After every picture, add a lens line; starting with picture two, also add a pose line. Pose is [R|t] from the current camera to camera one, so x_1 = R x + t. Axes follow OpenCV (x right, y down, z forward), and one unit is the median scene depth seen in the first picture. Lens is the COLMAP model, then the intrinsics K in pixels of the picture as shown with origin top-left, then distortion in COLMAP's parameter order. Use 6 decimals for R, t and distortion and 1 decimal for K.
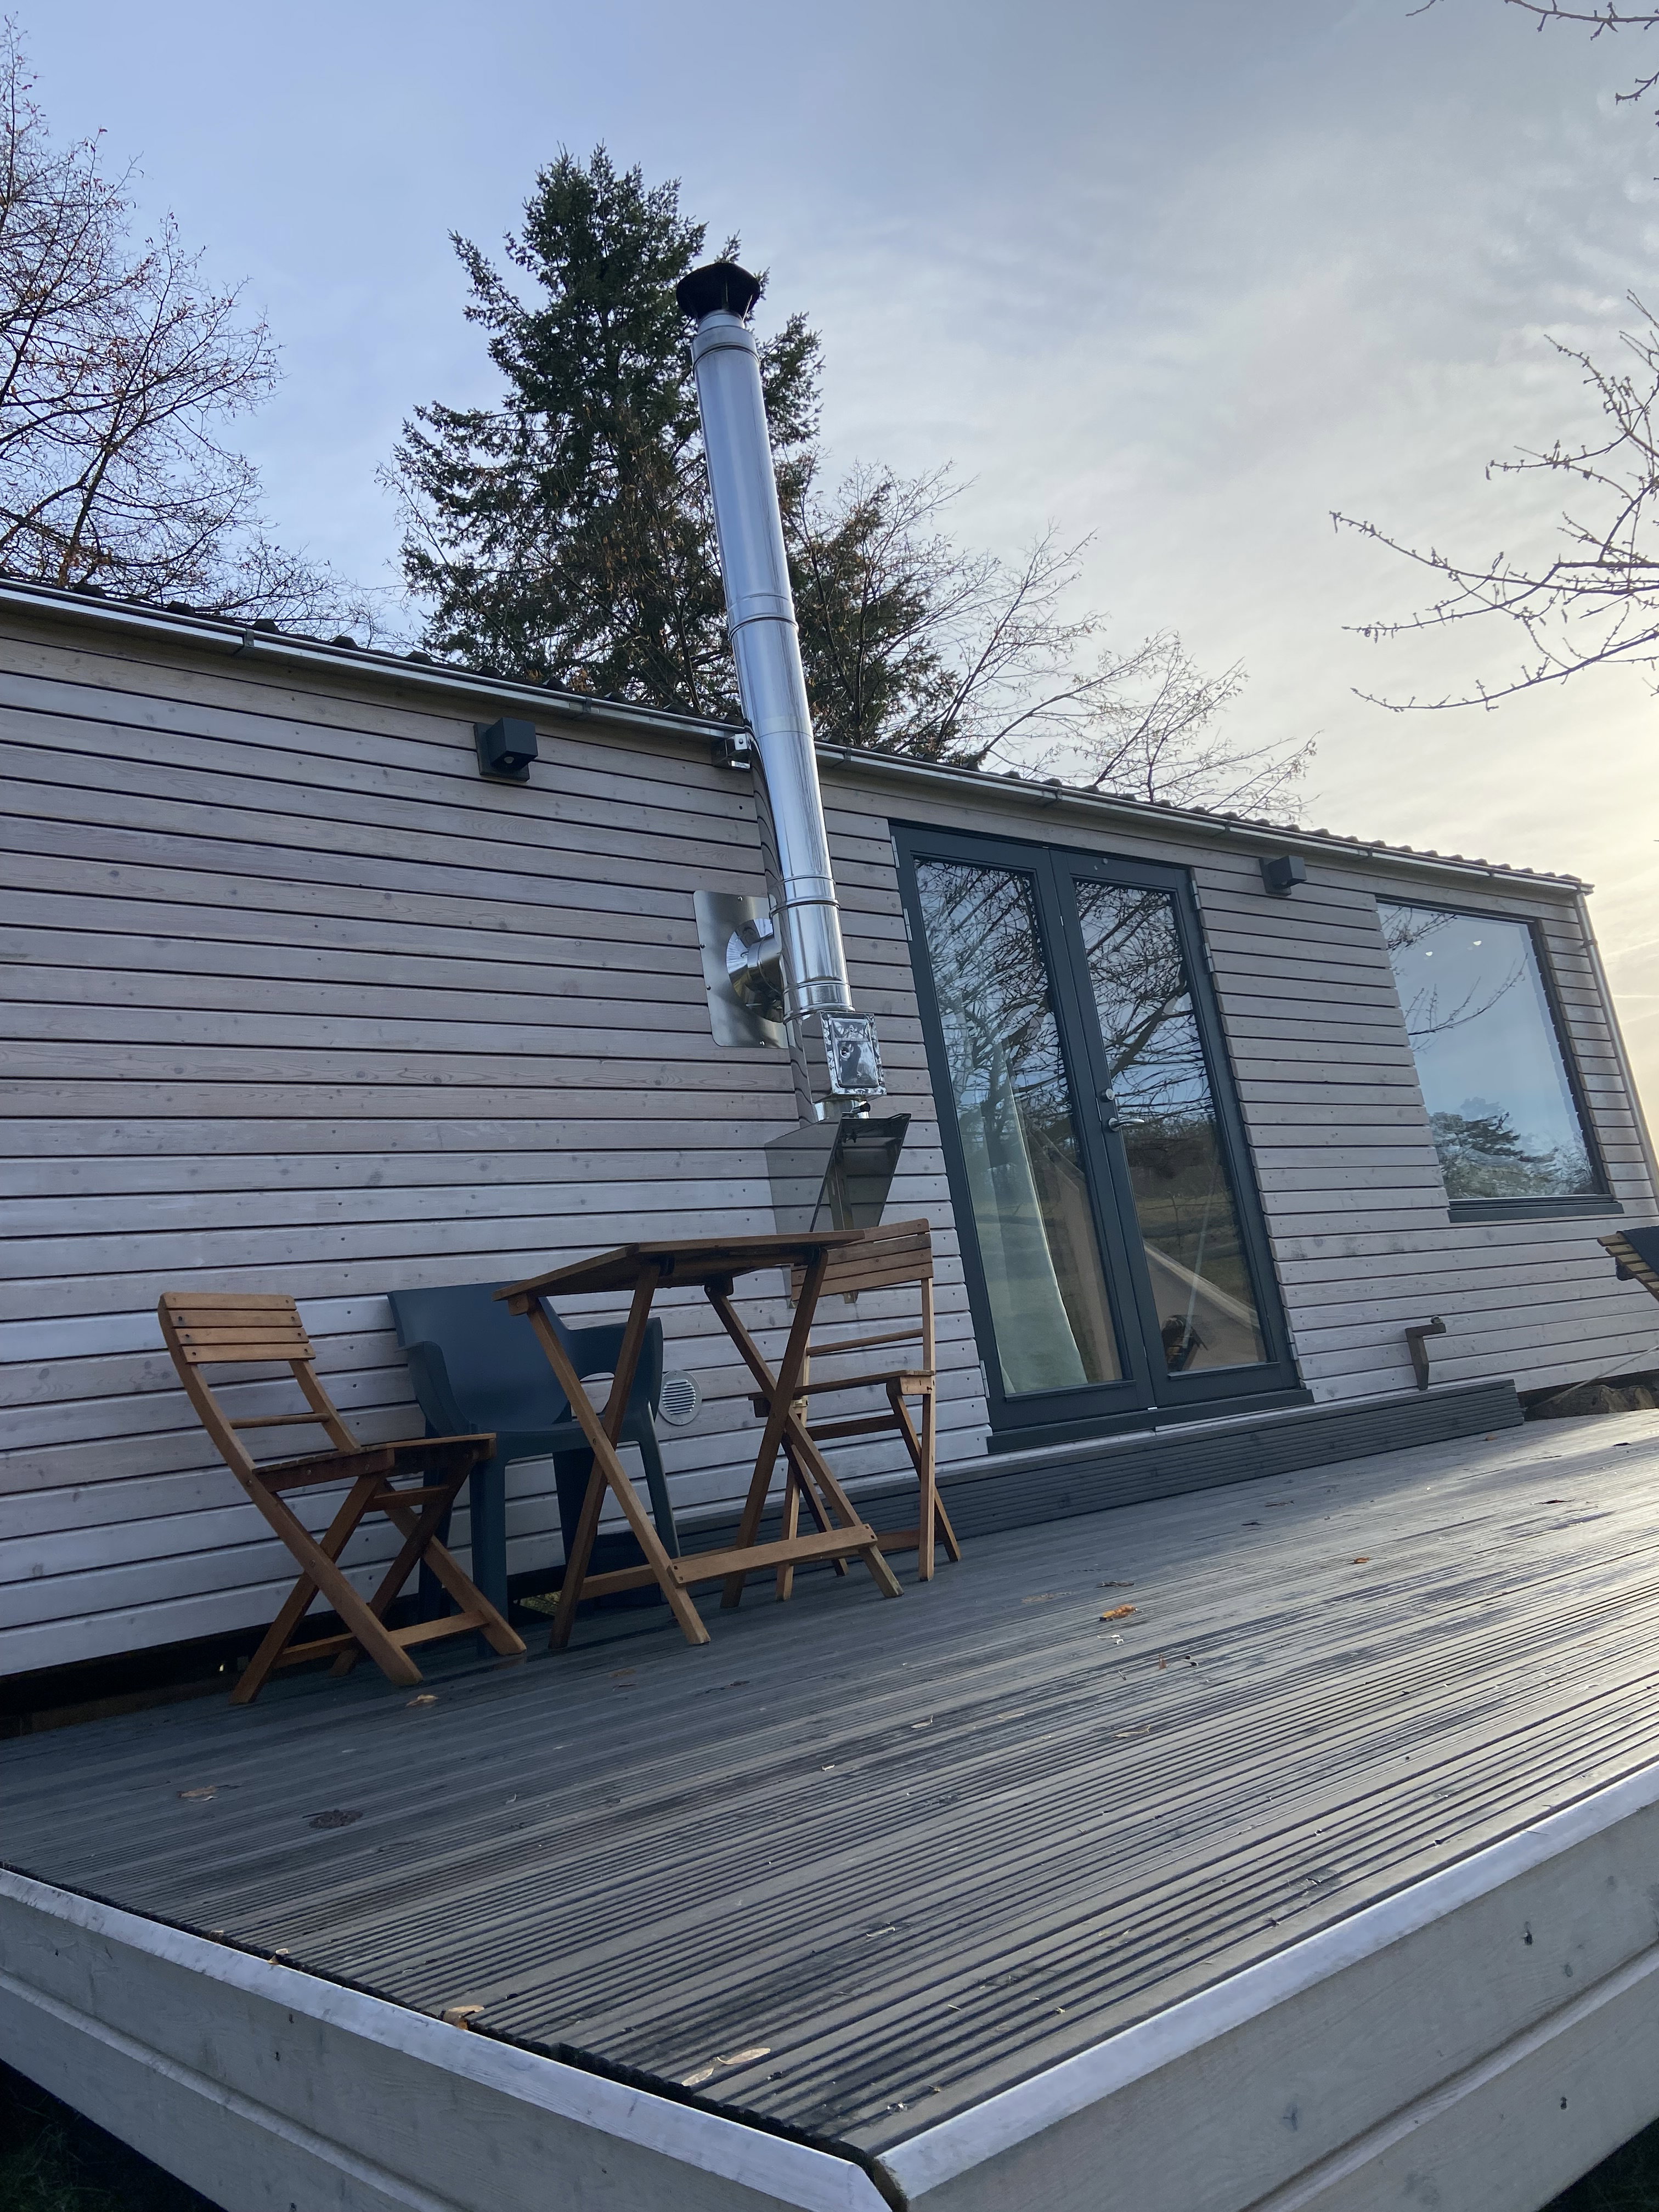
lens RADIAL K [[1672.5, 0, 829.5], [0, 1672.5, 1106.0], [0, 0, 1]] dist [0.125718, -0.179761]
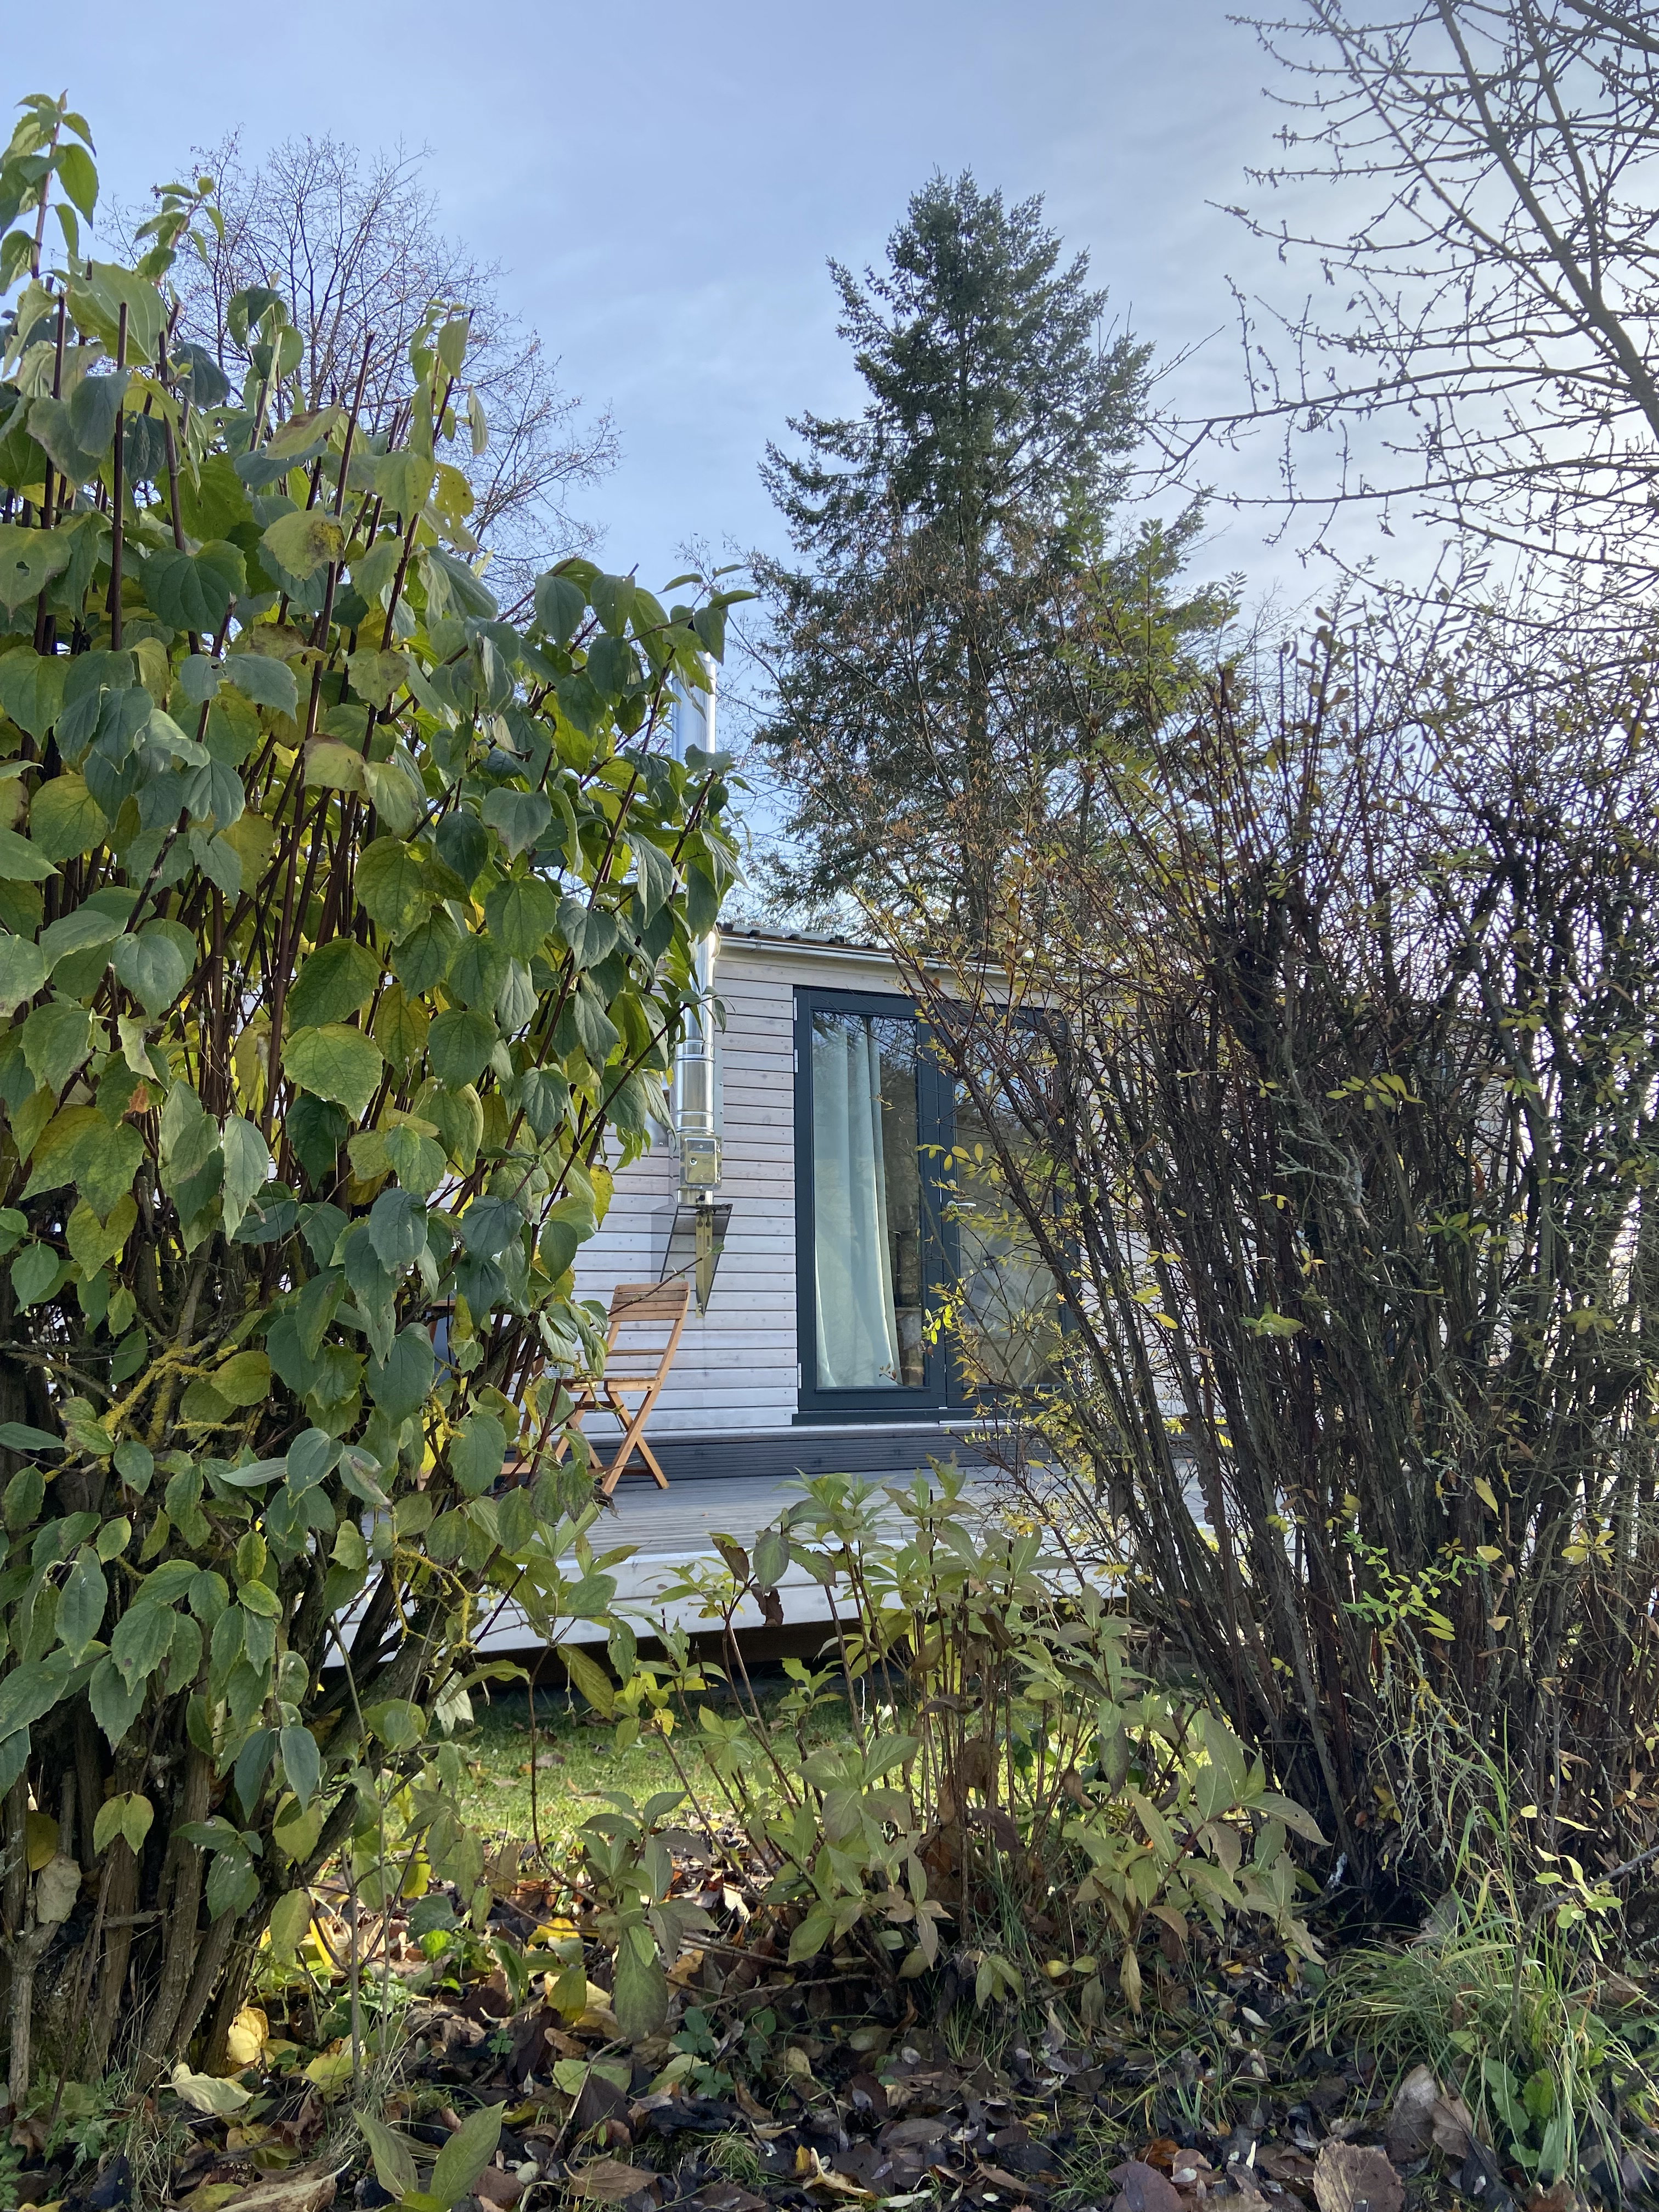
lens RADIAL K [[1672.5, 0, 829.5], [0, 1672.5, 1106.0], [0, 0, 1]] dist [0.125718, -0.179761]
pose [[0.965563, 0.089030, -0.244463, 0.098151], [-0.075275, 0.995038, 0.065060, -0.037490], [0.249043, -0.044418, 0.967473, -0.091981]]
